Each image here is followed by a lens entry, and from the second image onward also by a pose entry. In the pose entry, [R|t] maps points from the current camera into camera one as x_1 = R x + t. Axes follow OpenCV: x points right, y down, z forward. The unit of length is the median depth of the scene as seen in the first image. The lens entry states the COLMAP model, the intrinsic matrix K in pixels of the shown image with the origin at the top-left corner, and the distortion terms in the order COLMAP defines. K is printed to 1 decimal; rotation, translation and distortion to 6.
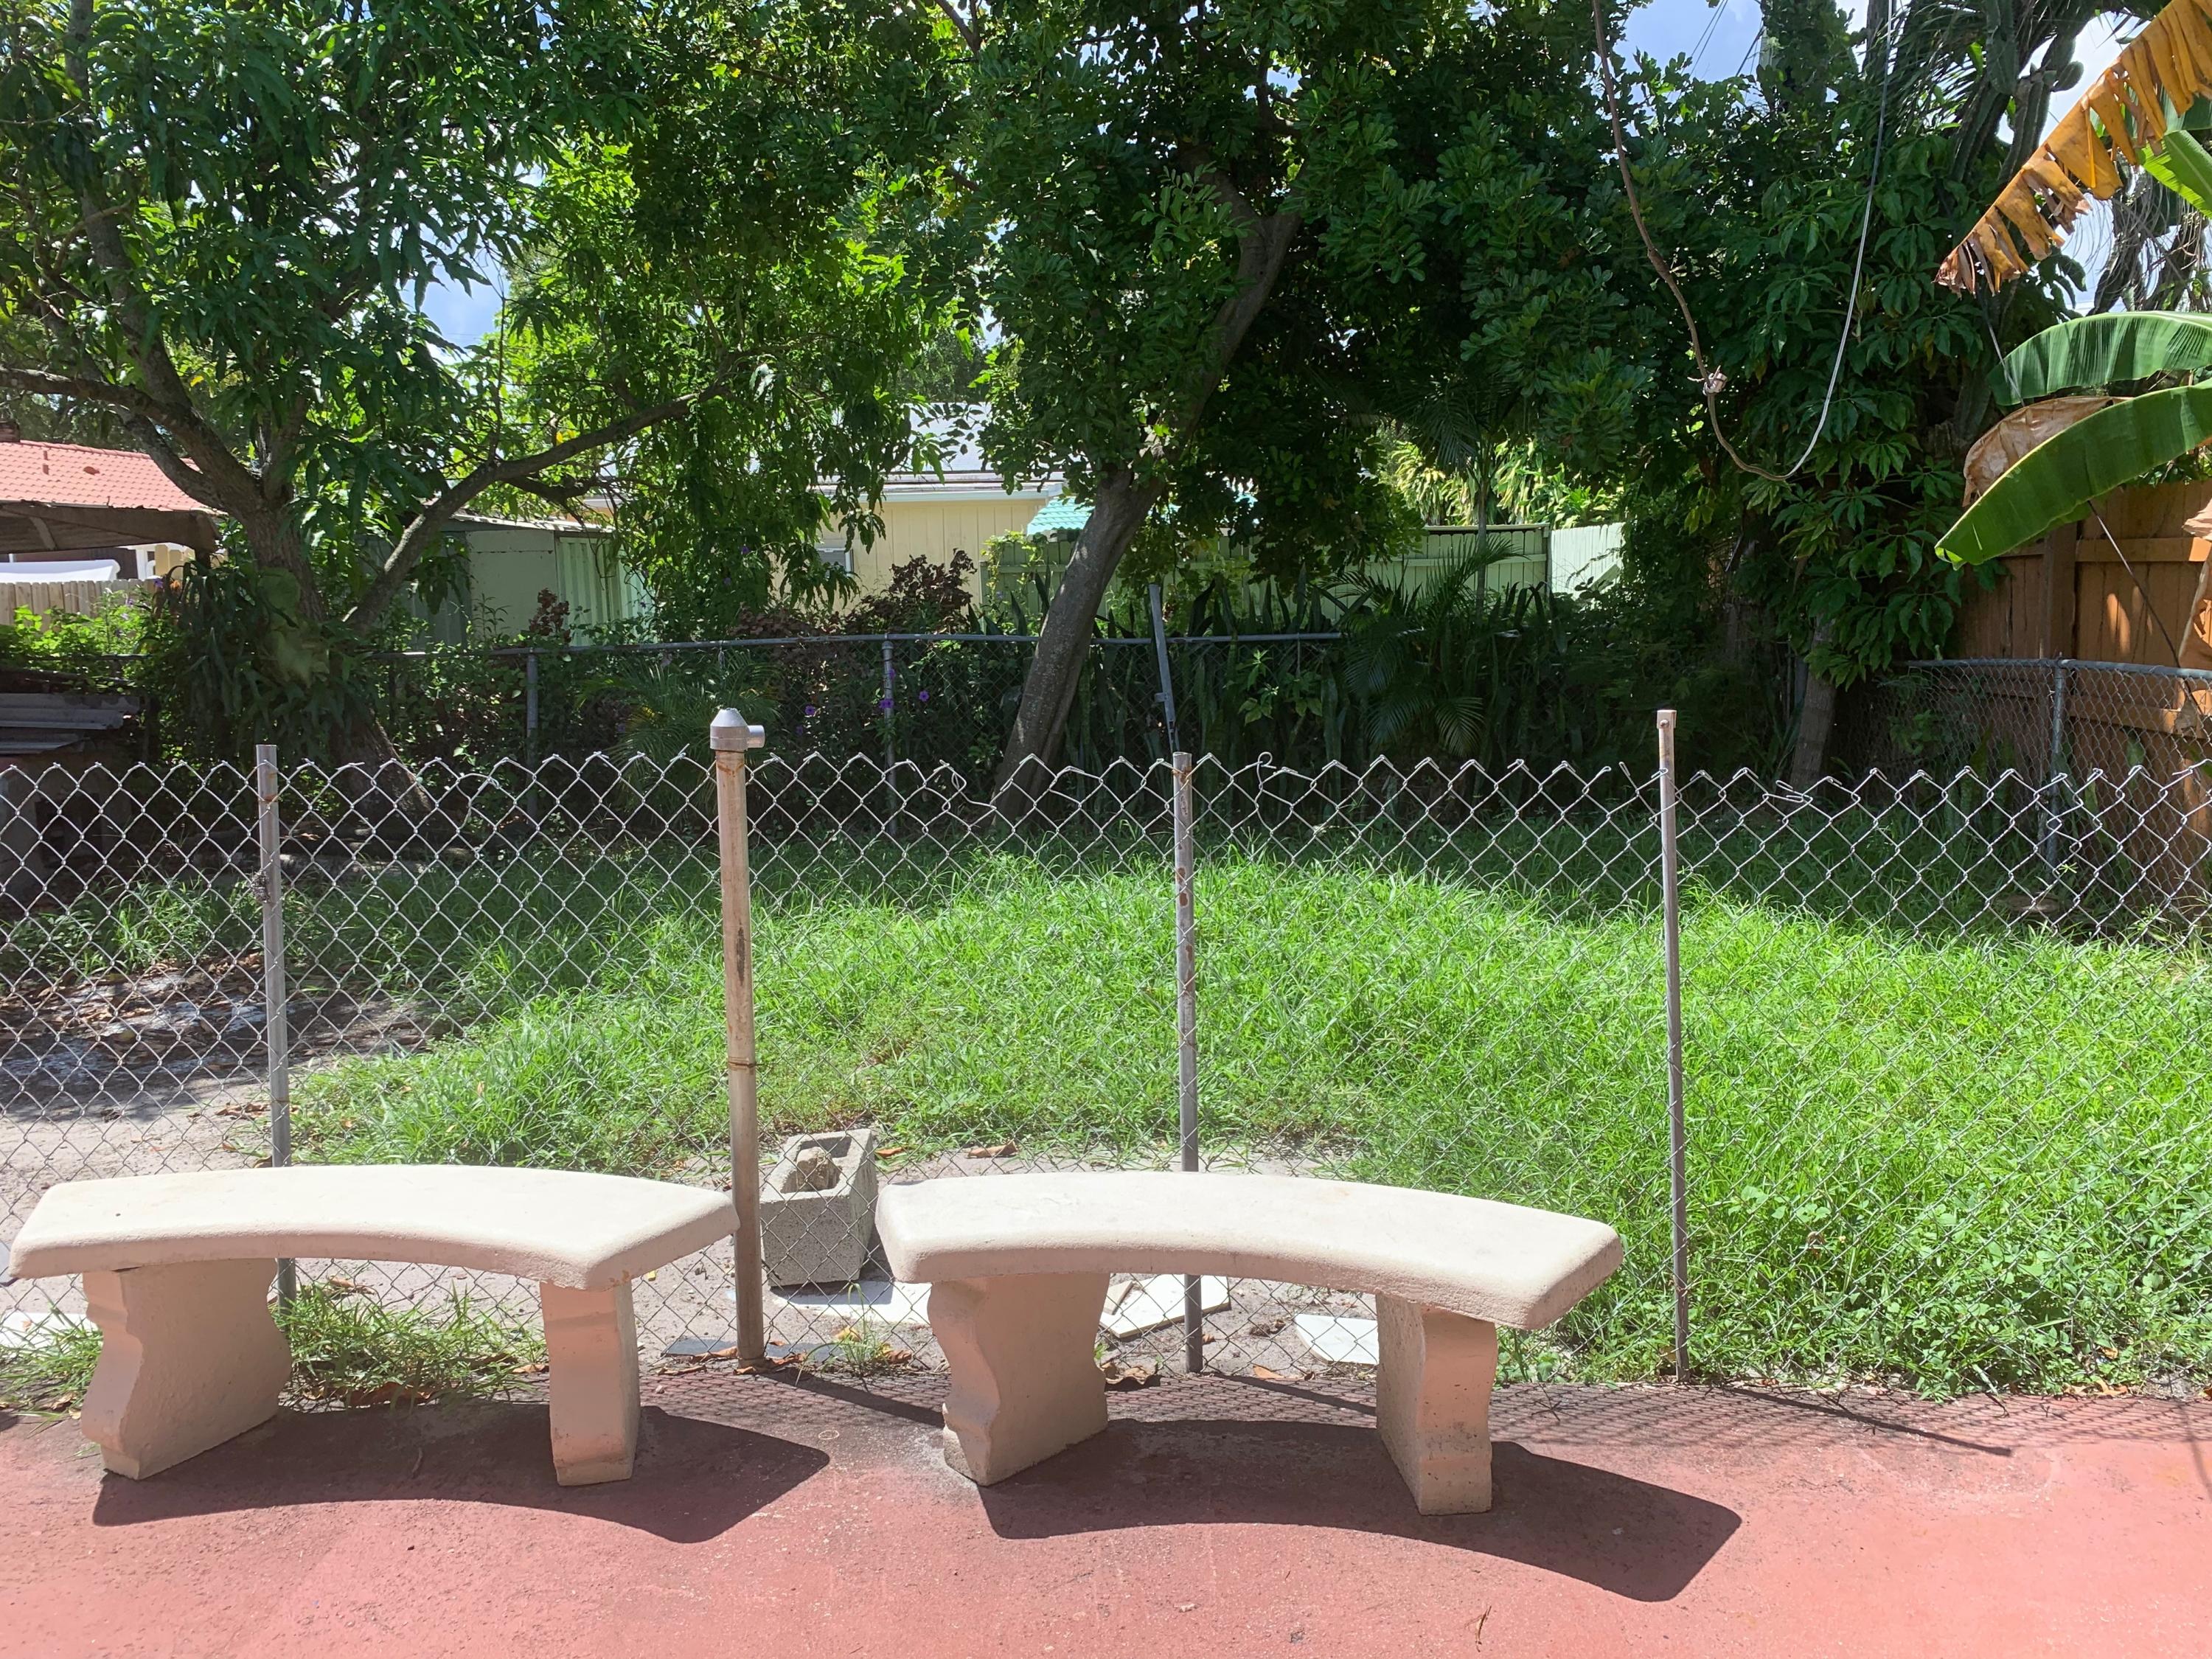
lens RADIAL K [[1704.0, 0, 1097.9], [0, 1704.0, 831.2], [0, 0, 1]] dist [-0.001097, 0.002052]
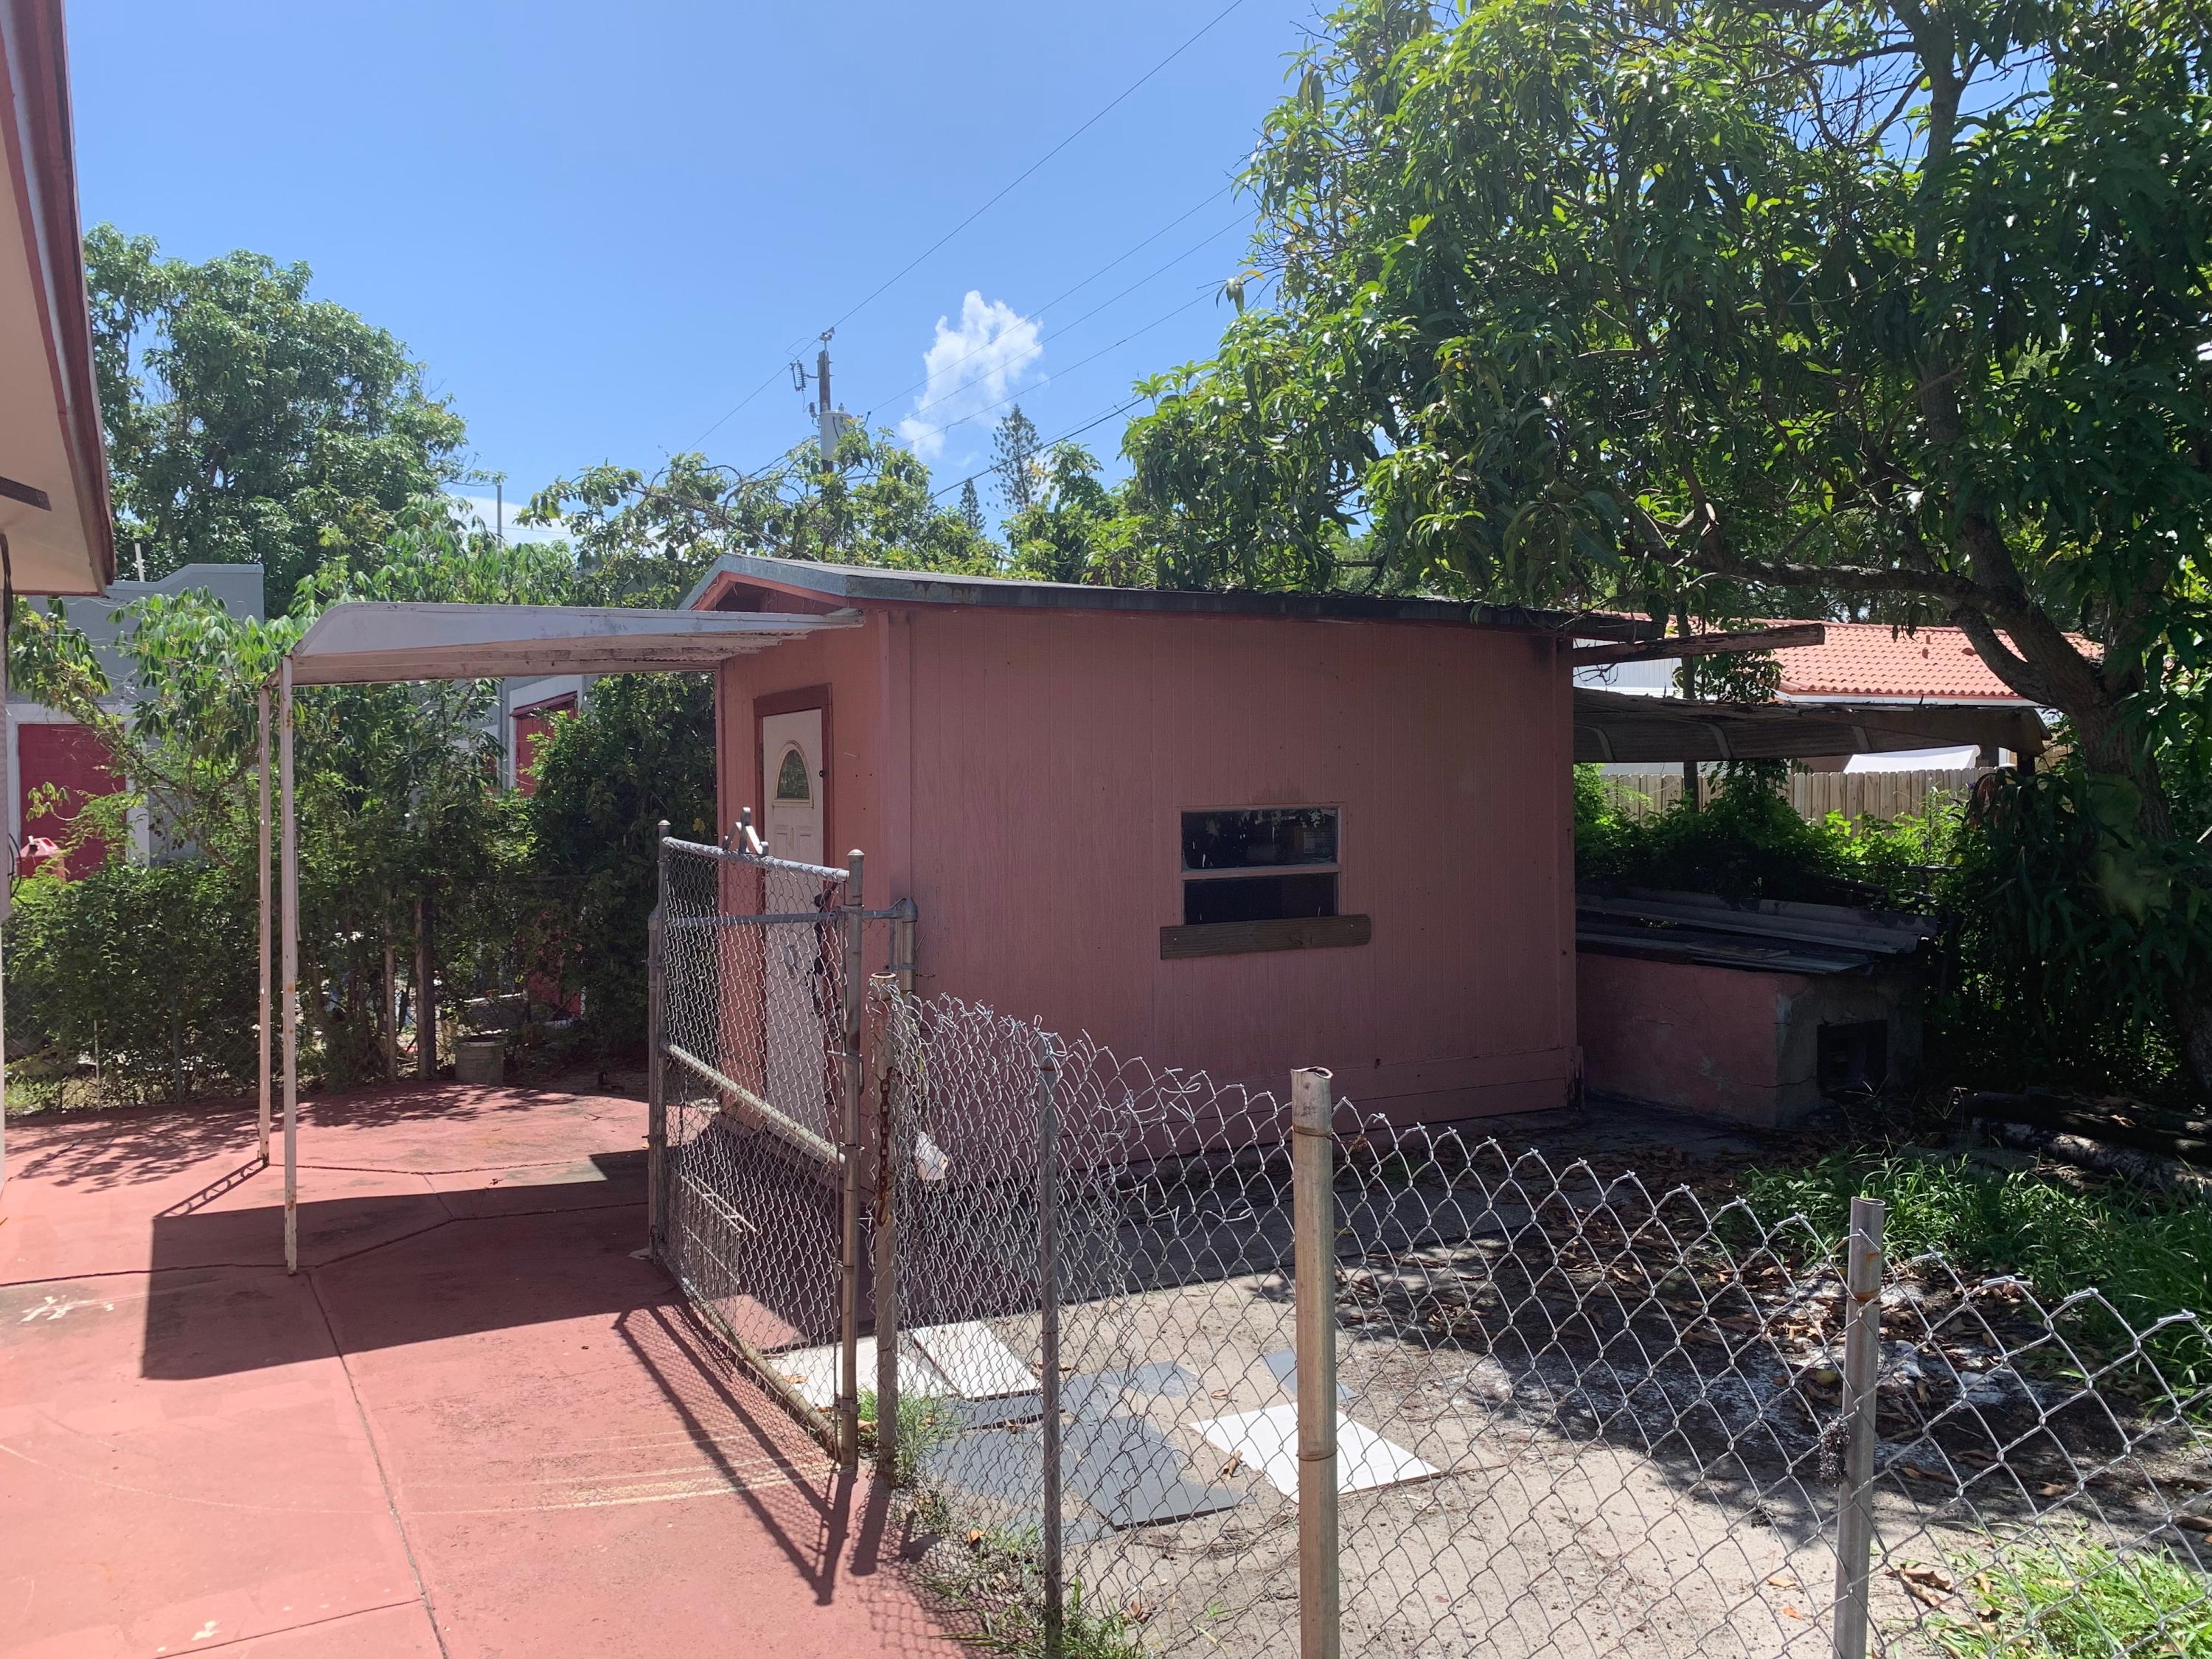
lens RADIAL K [[1704.0, 0, 1098.0], [0, 1704.0, 815.1], [0, 0, 1]] dist [-0.001097, 0.002052]
pose [[0.531990, 0.025231, -0.846375, -0.052103], [-0.115598, 0.992362, -0.043075, -0.044966], [0.838823, 0.120755, 0.530843, 0.167688]]
